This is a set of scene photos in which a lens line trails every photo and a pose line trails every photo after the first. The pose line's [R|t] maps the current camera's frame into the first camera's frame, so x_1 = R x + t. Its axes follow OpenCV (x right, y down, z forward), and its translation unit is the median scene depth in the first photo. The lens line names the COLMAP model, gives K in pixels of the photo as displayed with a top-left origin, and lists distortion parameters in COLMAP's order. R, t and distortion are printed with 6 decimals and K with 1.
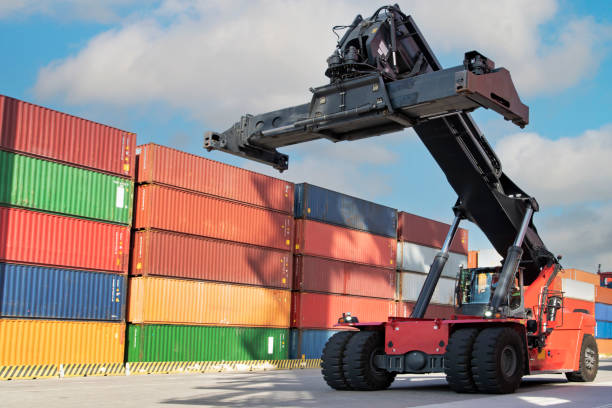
lens RADIAL K [[763.4, 0, 306.0], [0, 763.4, 204.0], [0, 0, 1]] dist [0.001474, 0.007925]
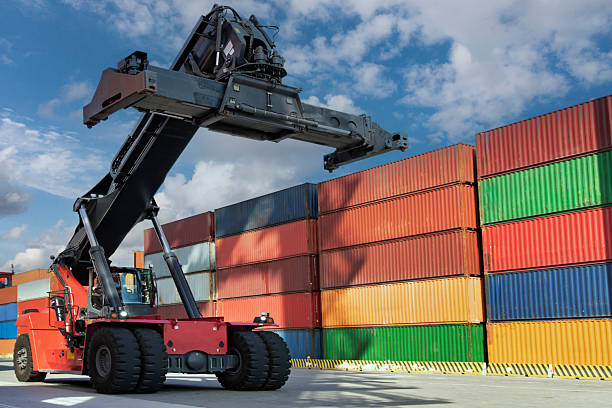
lens RADIAL K [[763.4, 0, 306.0], [0, 763.4, 204.0], [0, 0, 1]] dist [0.001474, 0.007925]
pose [[-0.259351, -0.181536, -0.948568, 0.874525], [0.181119, 0.955607, -0.232403, 0.214358], [0.948648, -0.232078, -0.214959, 1.120535]]
